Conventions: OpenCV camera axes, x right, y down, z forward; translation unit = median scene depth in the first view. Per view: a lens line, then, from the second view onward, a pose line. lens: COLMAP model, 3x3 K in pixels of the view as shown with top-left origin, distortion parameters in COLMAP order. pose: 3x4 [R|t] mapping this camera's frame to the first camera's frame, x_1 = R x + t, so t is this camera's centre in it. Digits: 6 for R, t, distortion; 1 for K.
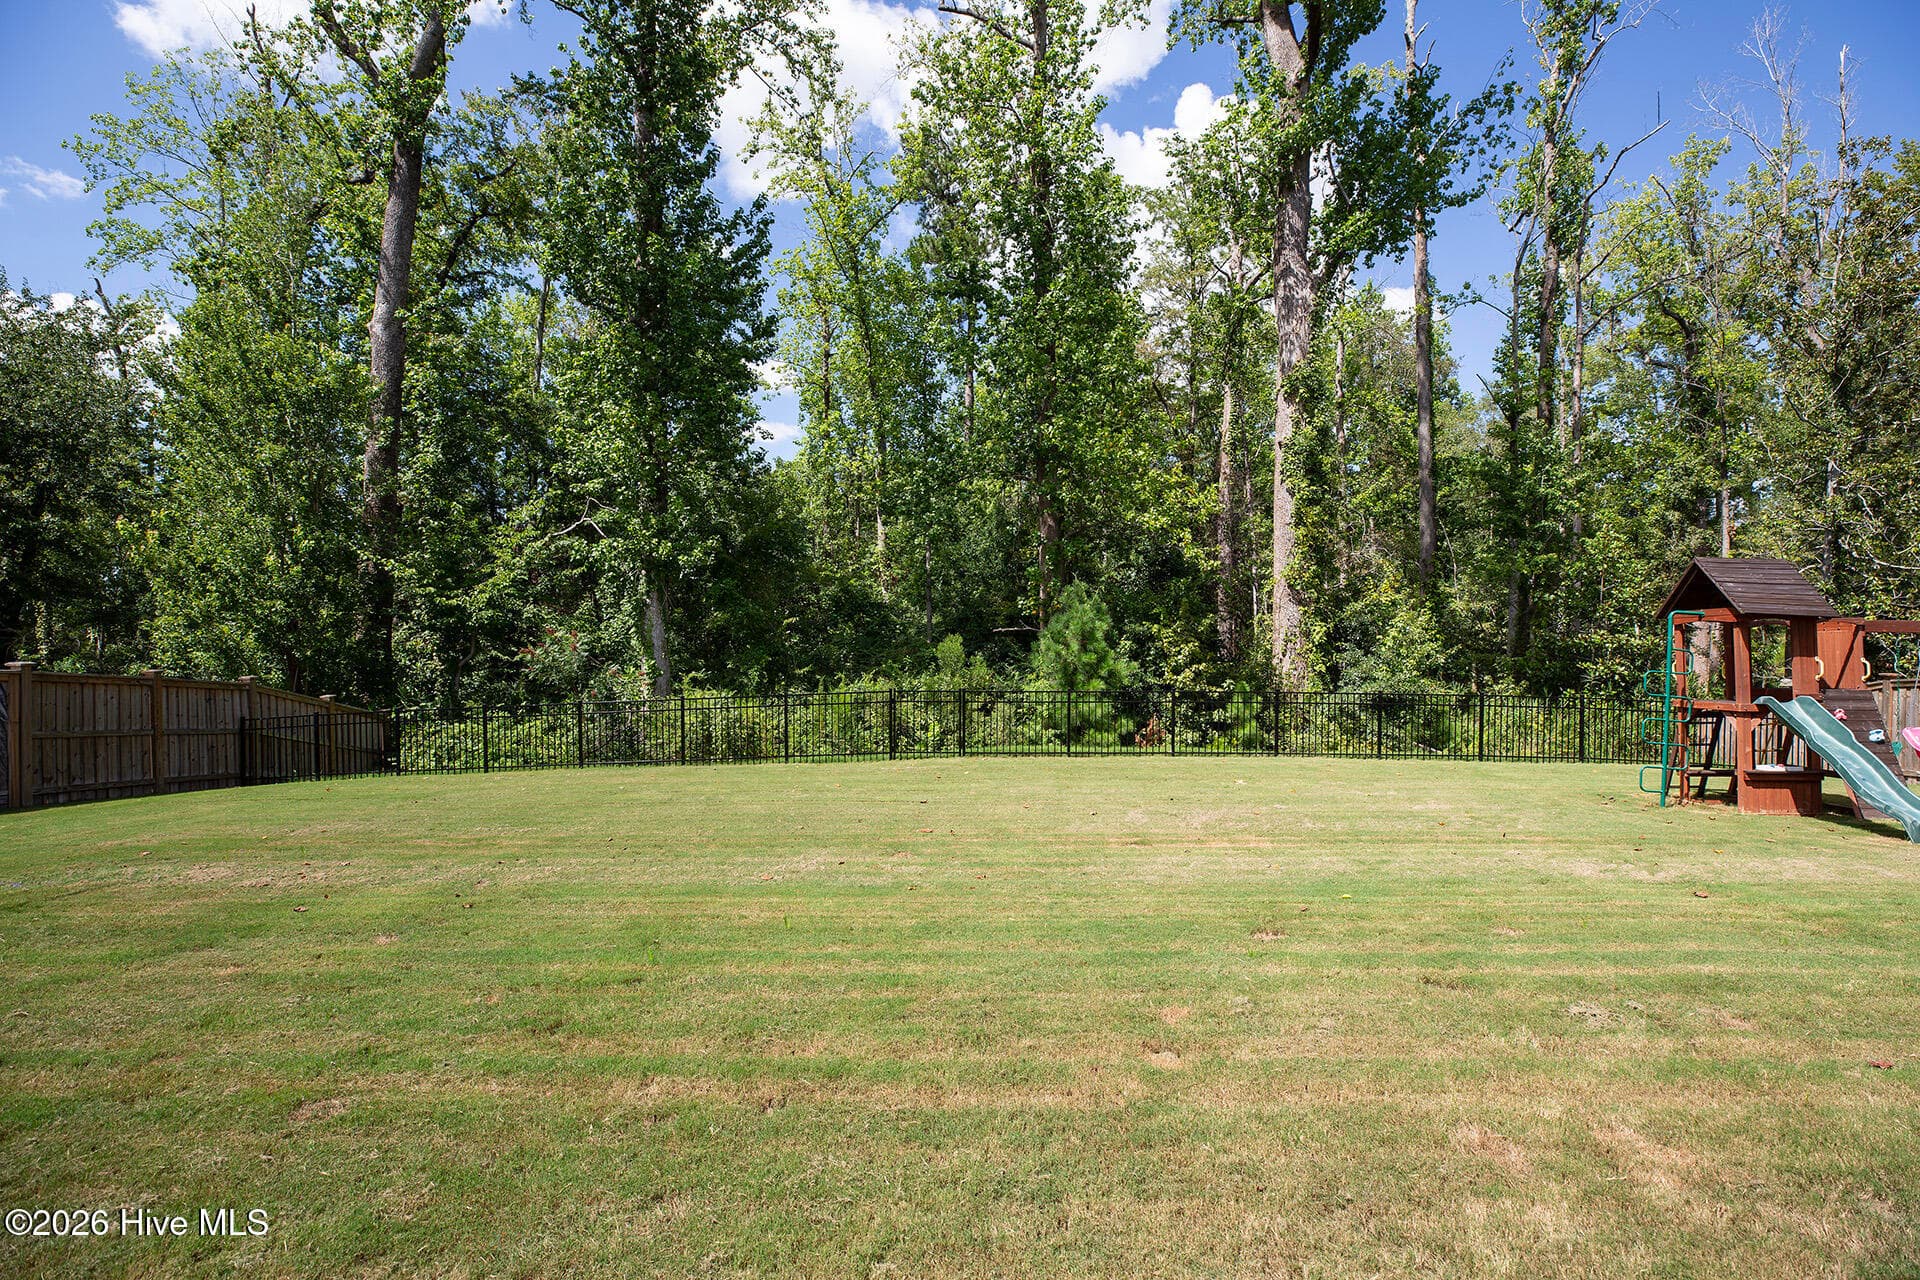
lens RADIAL K [[905.0, 0, 958.6], [0, 905.0, 624.6], [0, 0, 1]] dist [-0.022842, 0.006528]
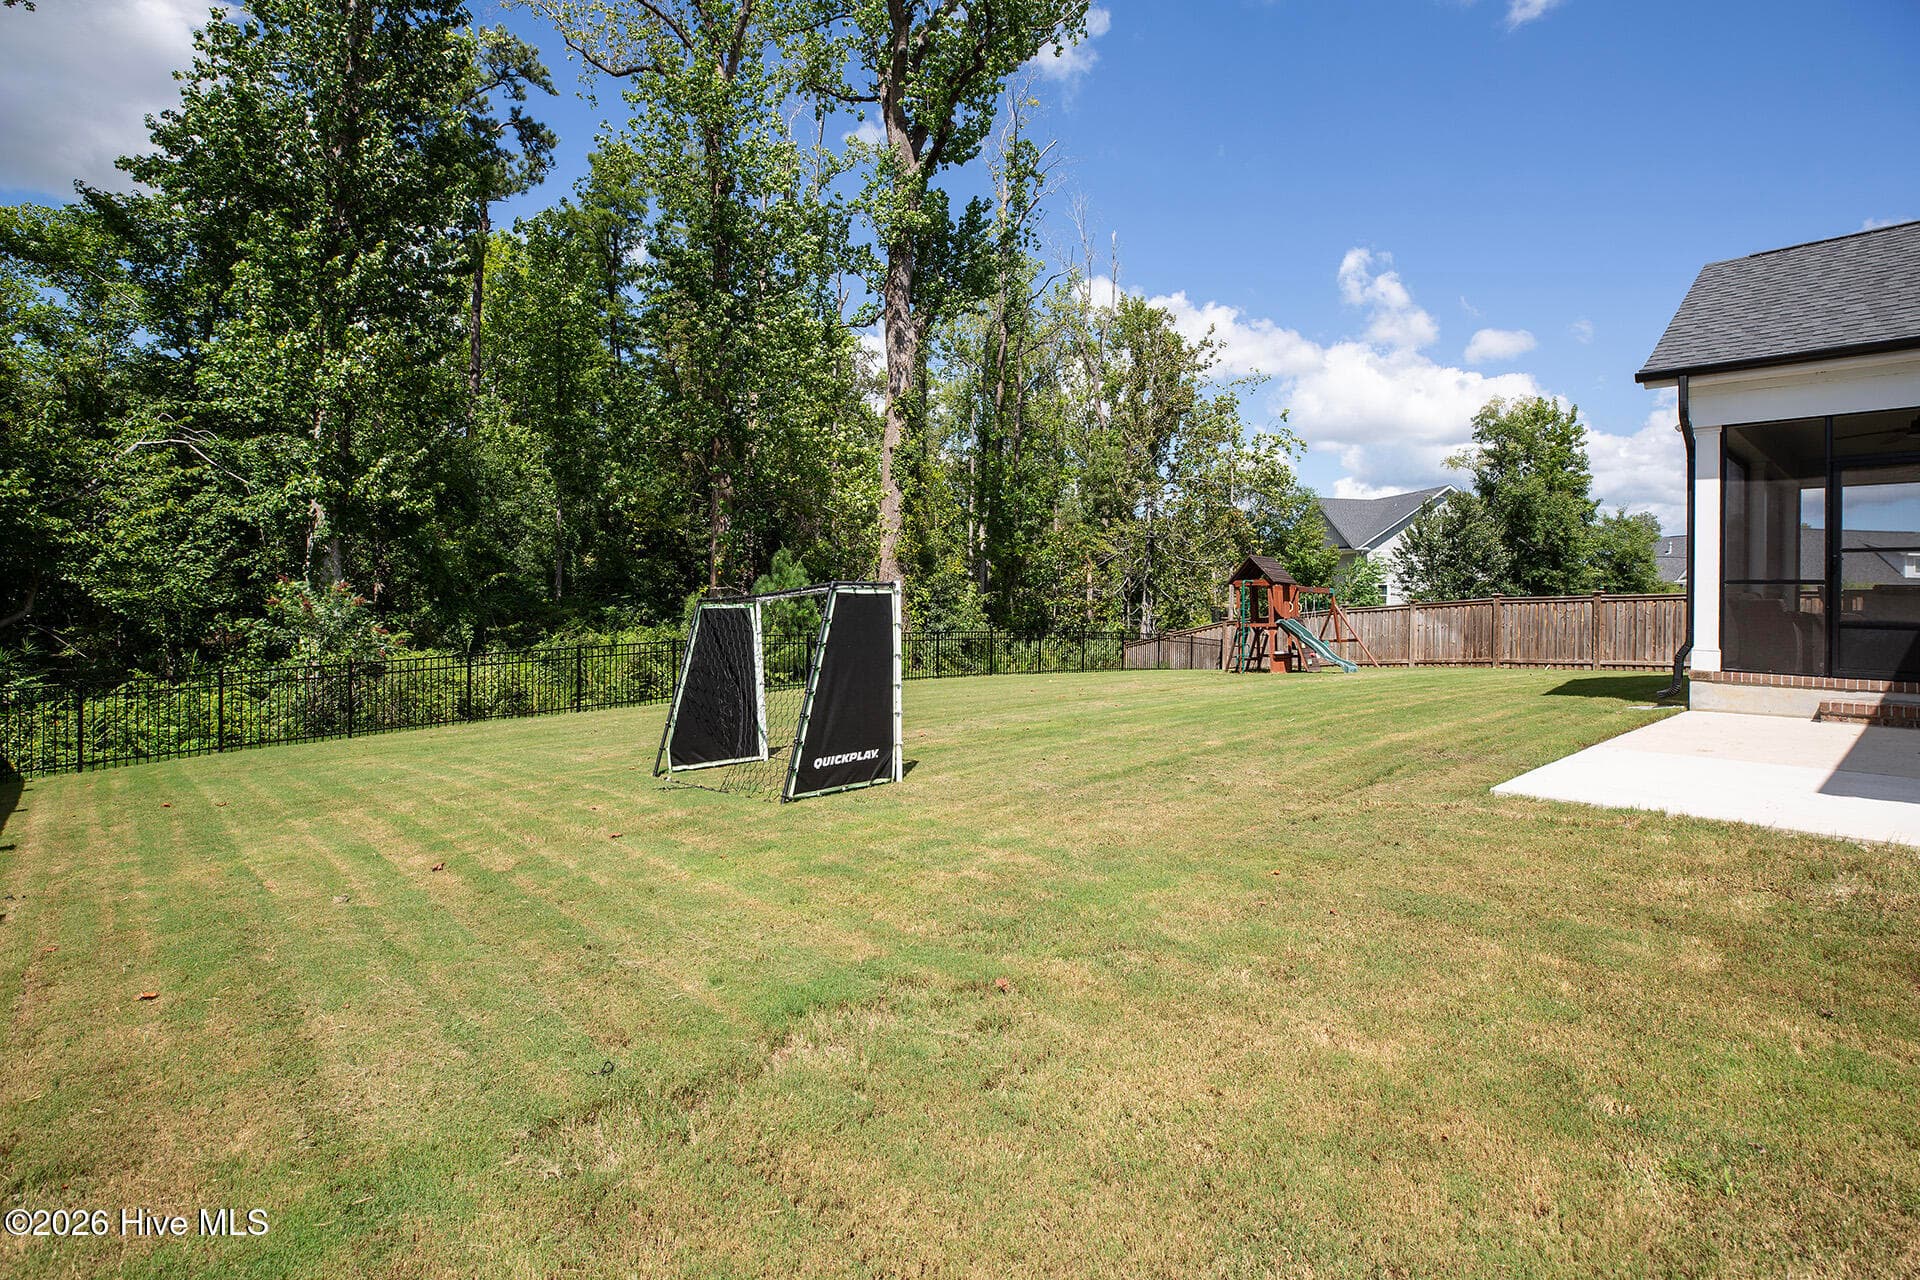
lens RADIAL K [[942.6, 0, 967.4], [0, 942.6, 579.3], [0, 0, 1]] dist [-0.002102, 0.001100]
pose [[0.736561, 0.022944, 0.675982, -0.507135], [-0.011265, 0.999702, -0.021657, 0.016220], [-0.676277, 0.008337, 0.736600, -0.081302]]
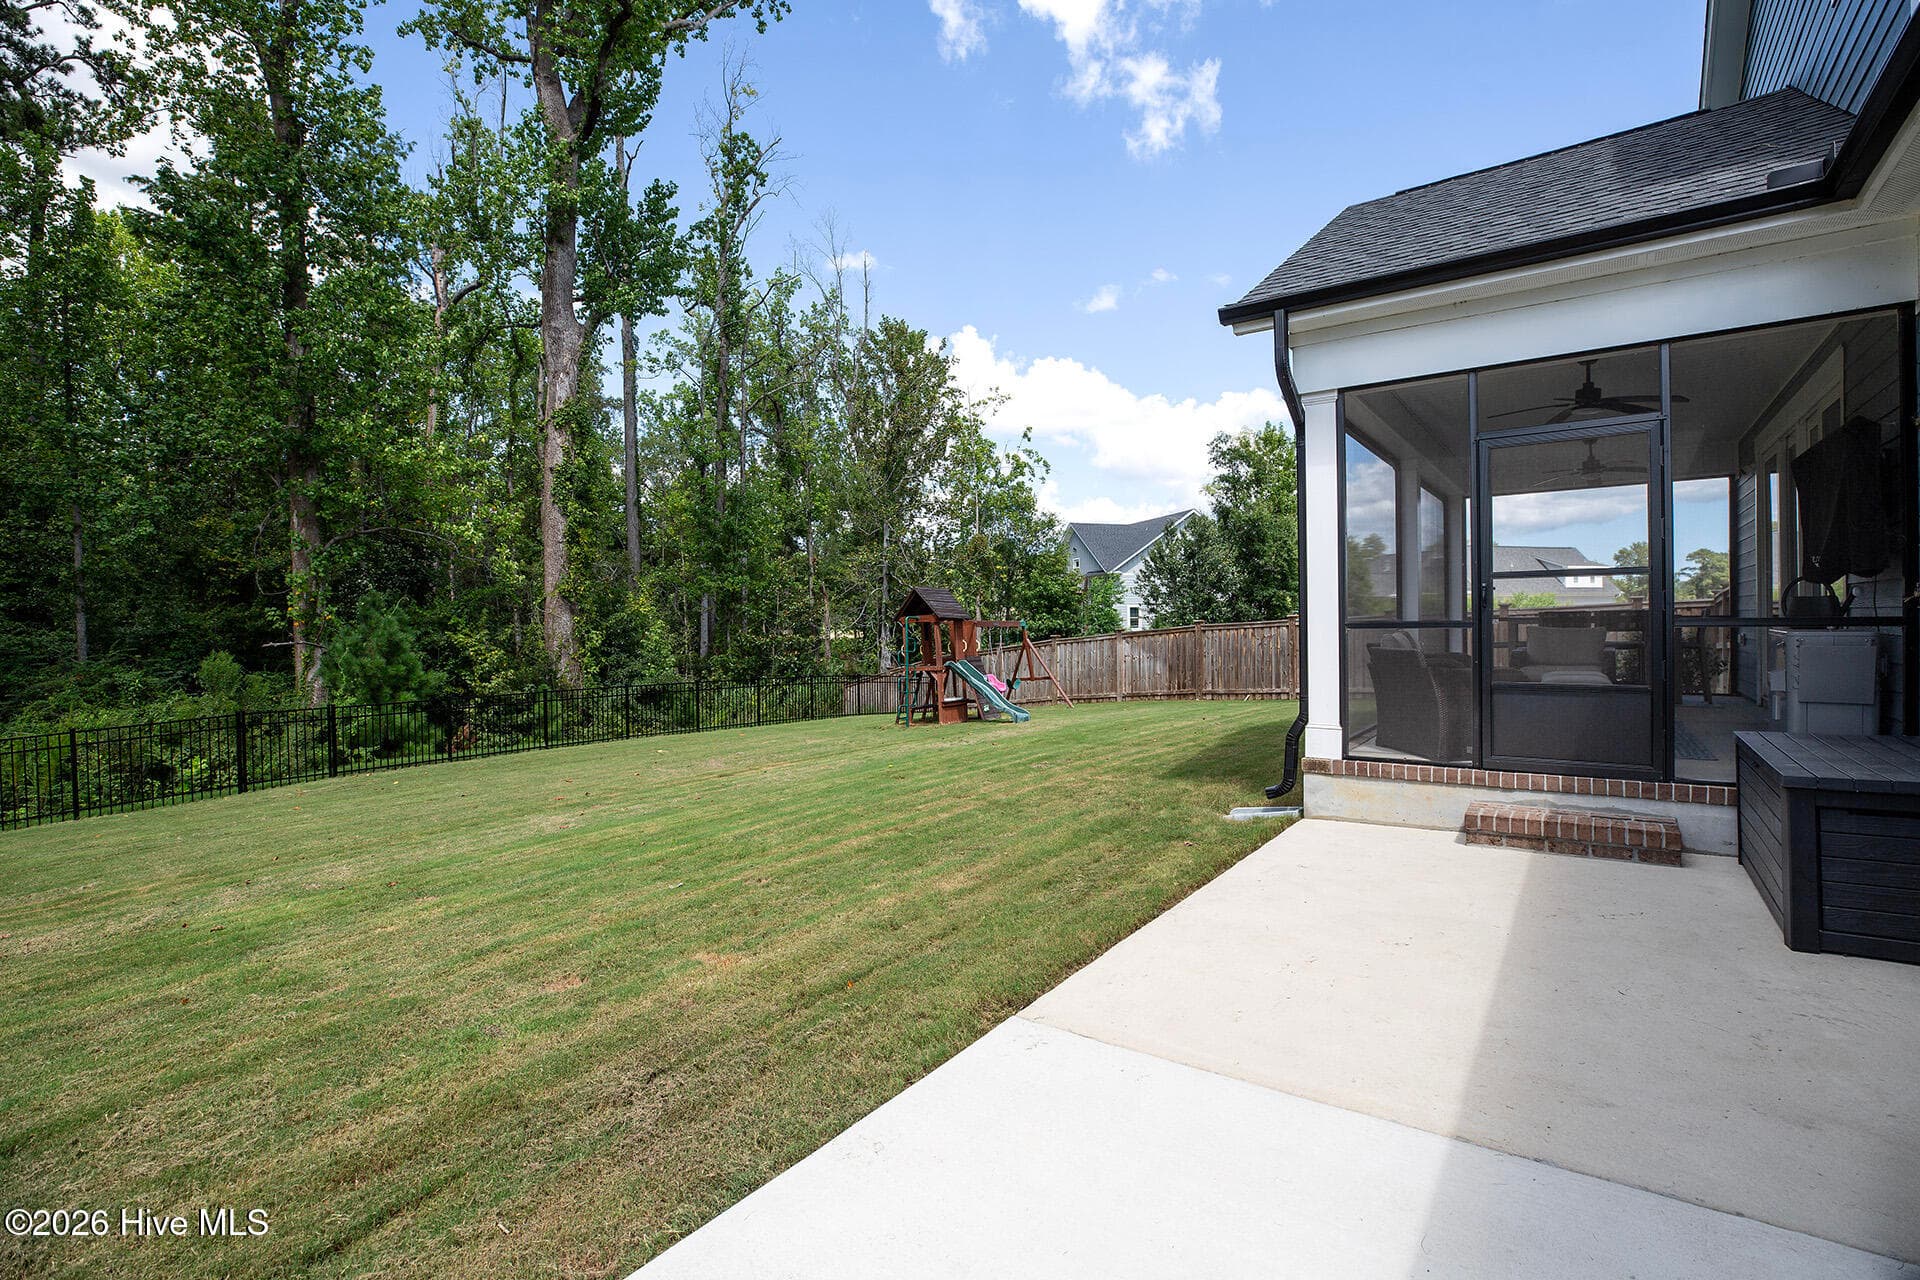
lens RADIAL K [[899.6, 0, 971.1], [0, 899.6, 627.4], [0, 0, 1]] dist [-0.003281, 0.000276]
pose [[0.589398, -0.015566, 0.807692, -0.246568], [0.021758, 0.999758, 0.003391, 0.001196], [-0.807549, 0.015575, 0.589594, -0.067686]]
